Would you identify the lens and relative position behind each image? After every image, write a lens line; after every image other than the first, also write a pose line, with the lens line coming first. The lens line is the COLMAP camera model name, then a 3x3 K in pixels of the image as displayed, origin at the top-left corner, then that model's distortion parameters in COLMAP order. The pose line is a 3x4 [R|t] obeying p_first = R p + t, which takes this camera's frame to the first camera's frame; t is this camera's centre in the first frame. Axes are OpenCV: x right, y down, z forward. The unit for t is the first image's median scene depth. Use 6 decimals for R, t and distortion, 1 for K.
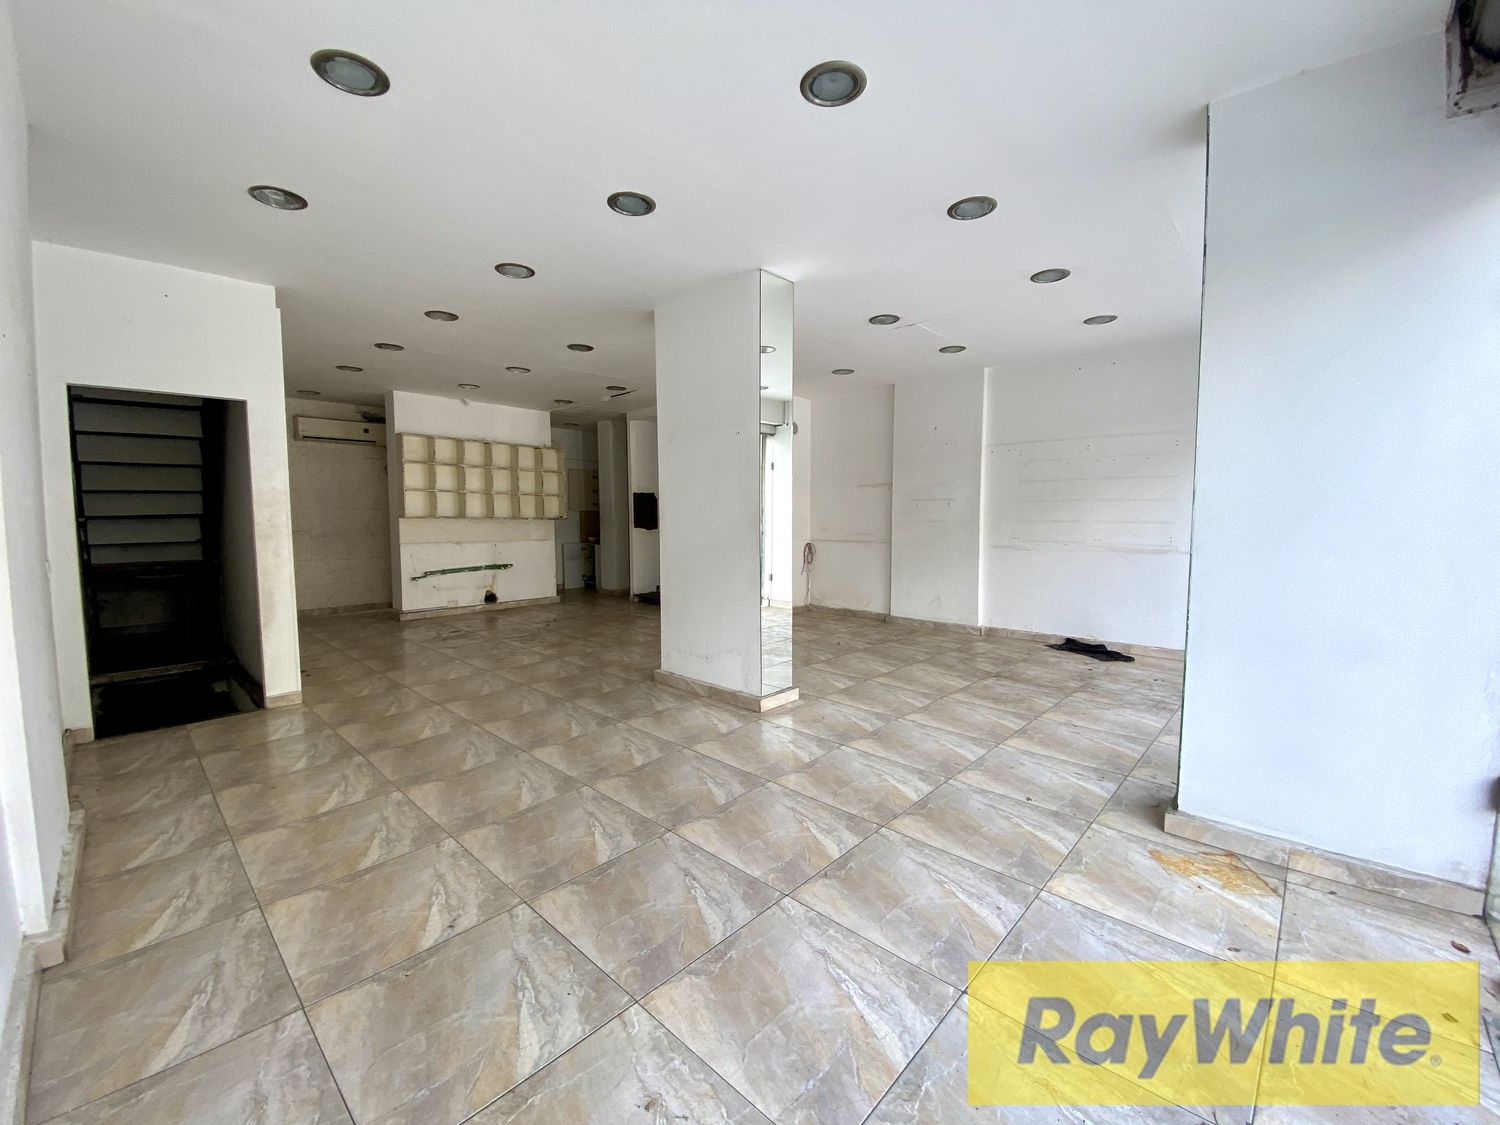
lens RADIAL K [[610.4, 0, 749.6], [0, 610.4, 558.1], [0, 0, 1]] dist [0.002440, 0.000069]
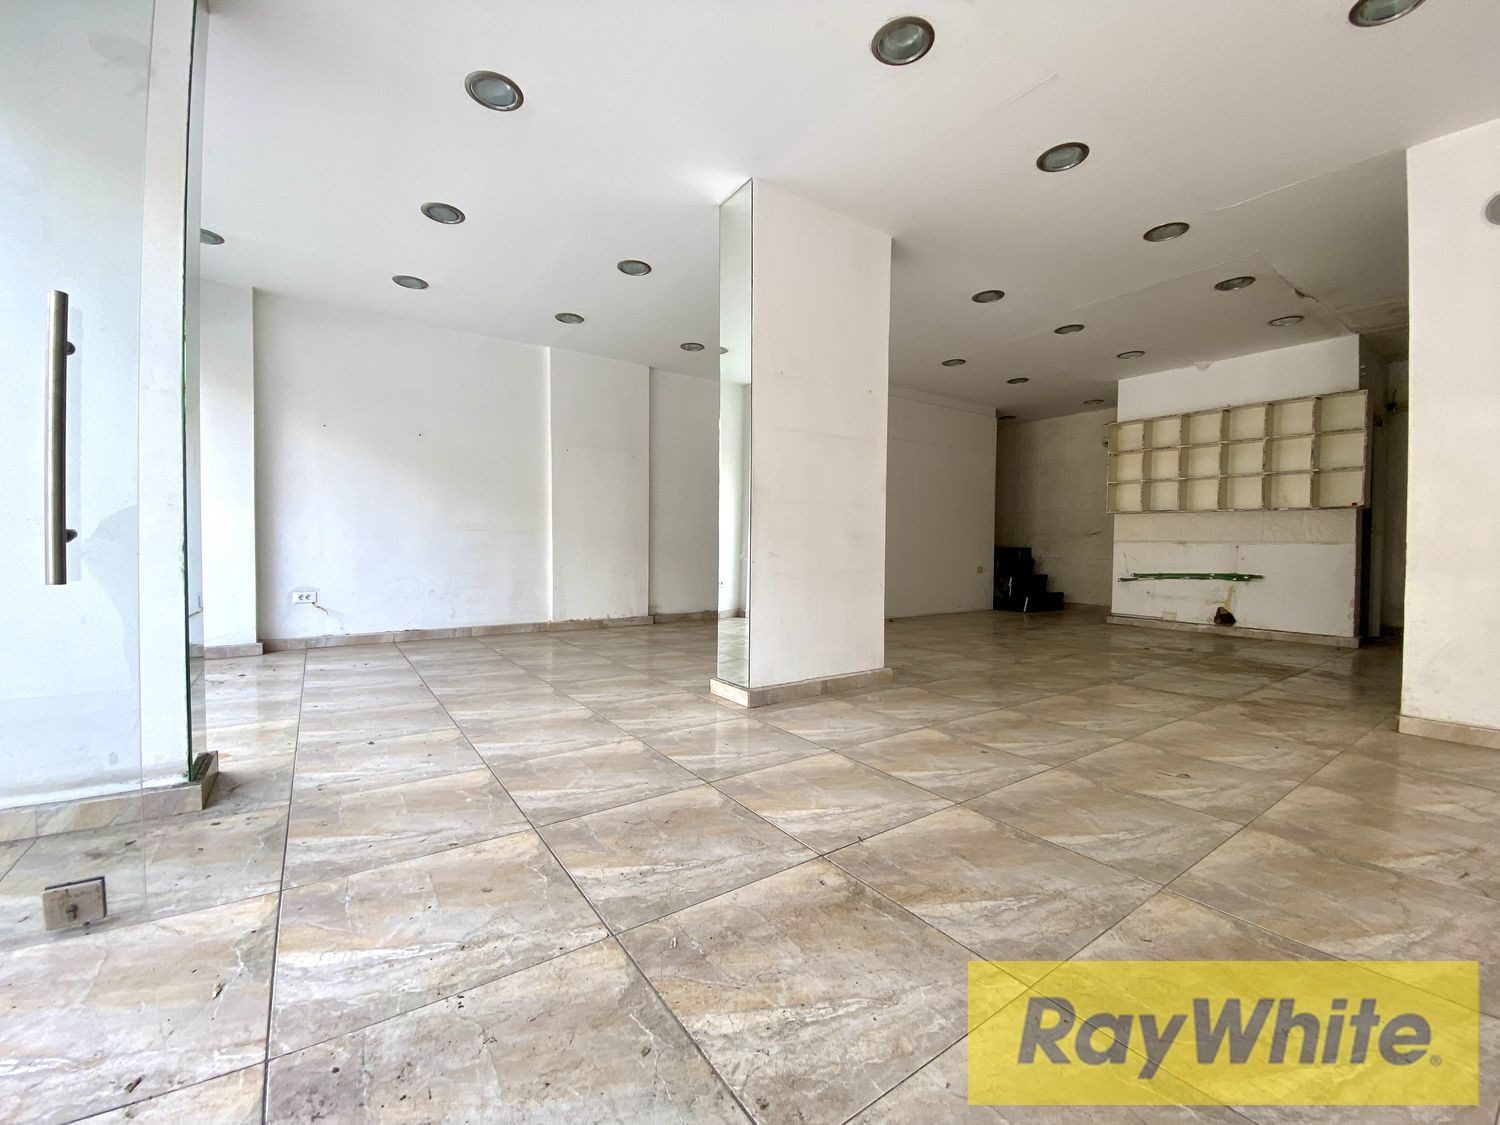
lens RADIAL K [[610.4, 0, 750.1], [0, 610.4, 558.5], [0, 0, 1]] dist [0.002440, 0.000069]
pose [[-0.199202, 0.027206, -0.979581, 0.463308], [-0.076376, 0.996143, 0.043198, 0.005220], [0.976978, 0.083422, -0.196356, 0.634650]]
